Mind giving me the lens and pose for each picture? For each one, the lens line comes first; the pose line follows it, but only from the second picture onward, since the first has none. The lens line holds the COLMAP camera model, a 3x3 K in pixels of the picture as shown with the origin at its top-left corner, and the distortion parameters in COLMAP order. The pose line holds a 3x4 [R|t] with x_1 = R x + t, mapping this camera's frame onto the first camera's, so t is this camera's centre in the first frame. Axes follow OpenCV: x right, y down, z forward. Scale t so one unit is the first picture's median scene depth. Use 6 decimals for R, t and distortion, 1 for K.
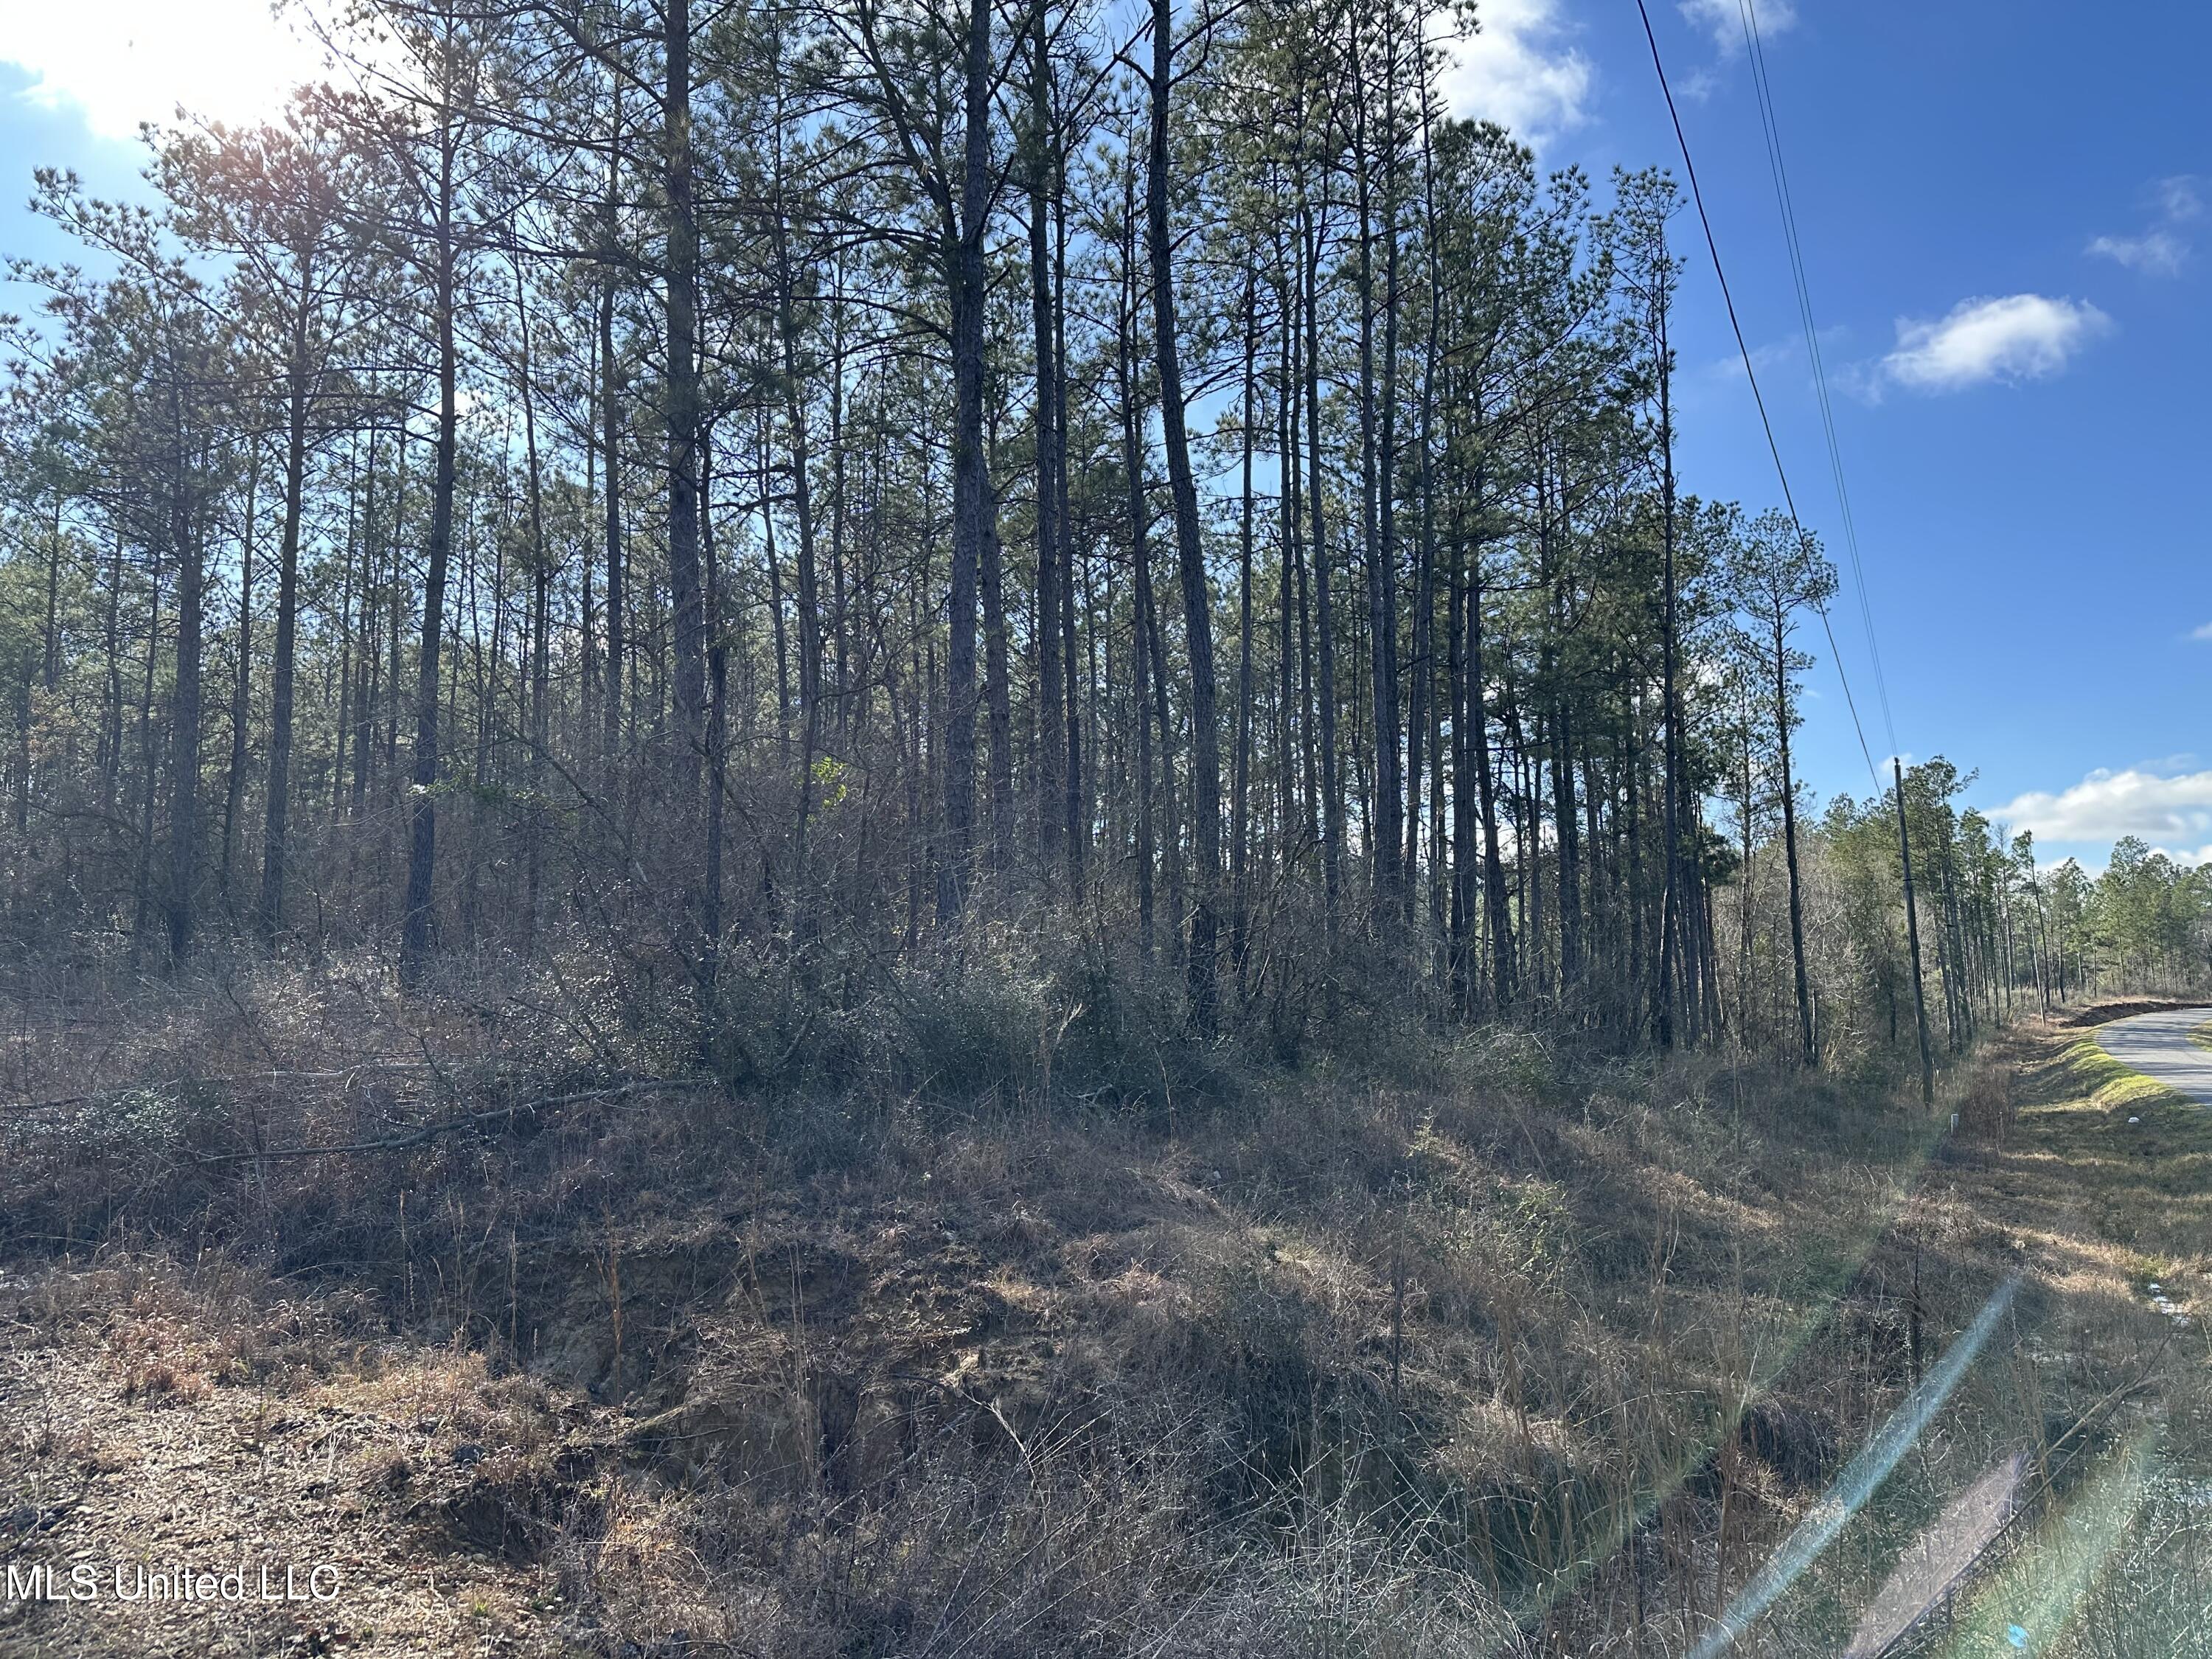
lens RADIAL K [[1538.9, 0, 1101.3], [0, 1538.9, 804.4], [0, 0, 1]] dist [0.061579, -0.054815]
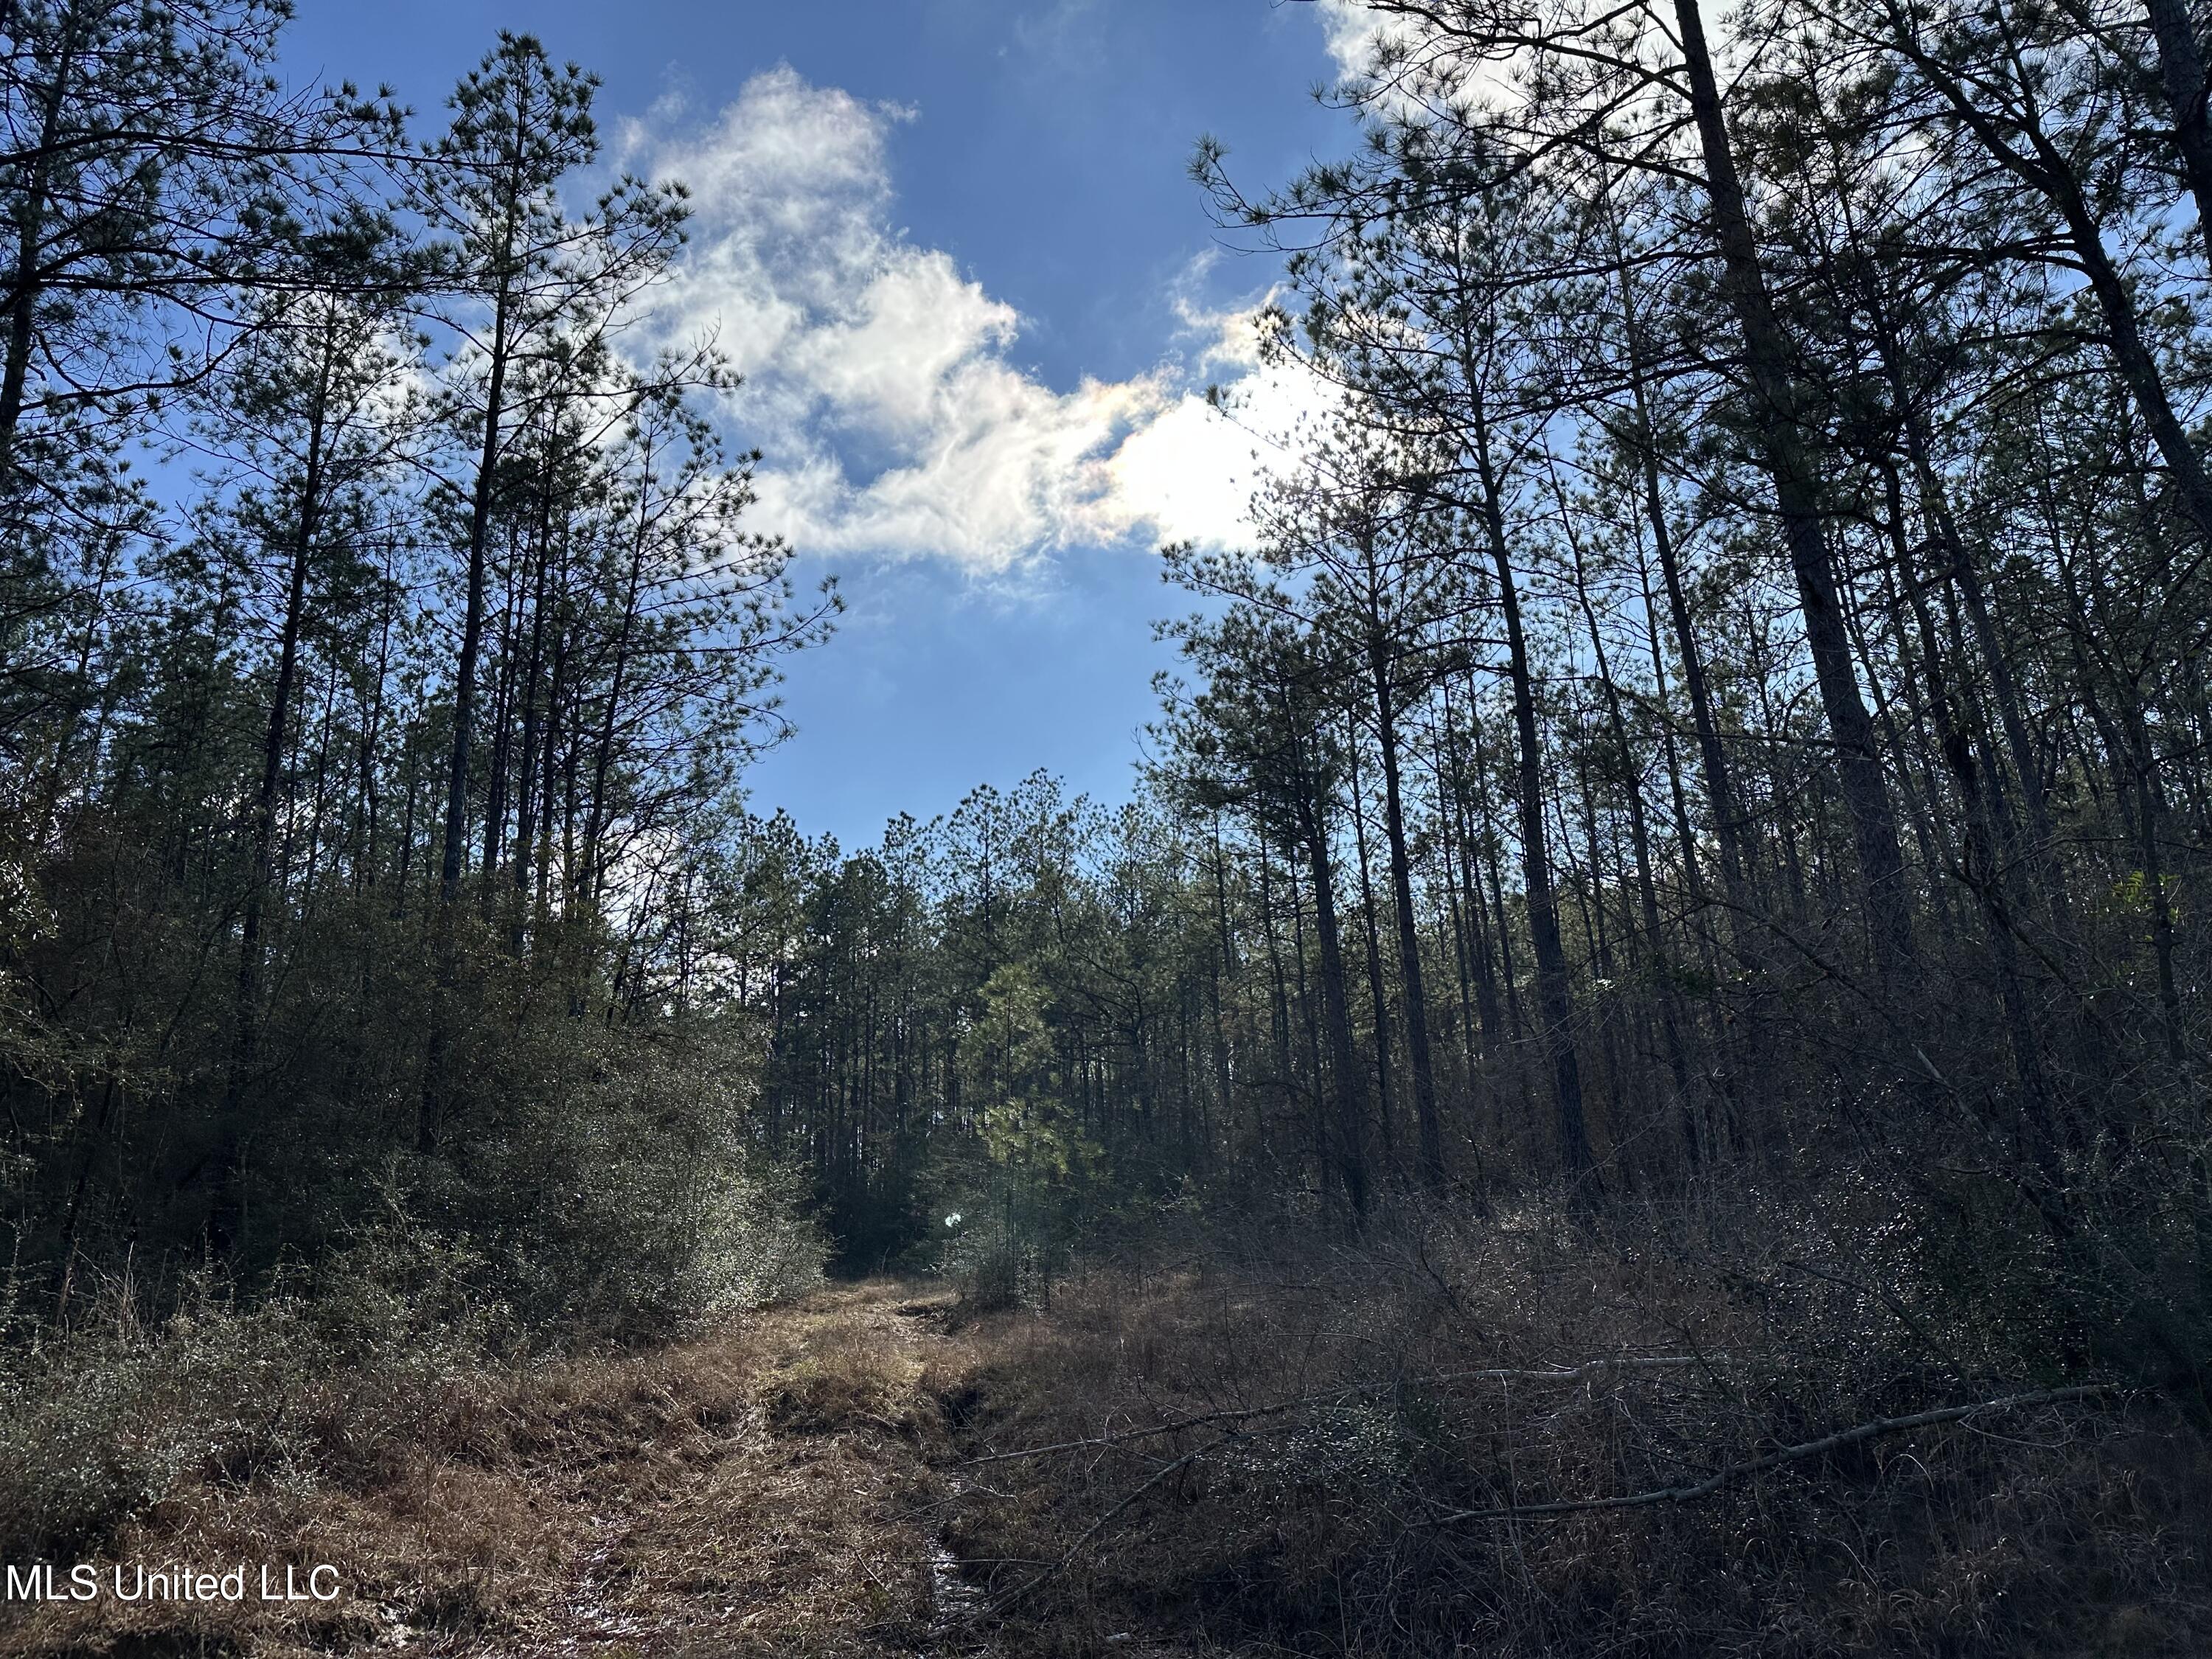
lens RADIAL K [[1538.9, 0, 1101.3], [0, 1538.9, 804.4], [0, 0, 1]] dist [0.061579, -0.054815]
pose [[0.768474, -0.208834, -0.604844, -0.101783], [0.117241, 0.975195, -0.187746, 0.013014], [0.629049, 0.073365, 0.773896, 0.169489]]
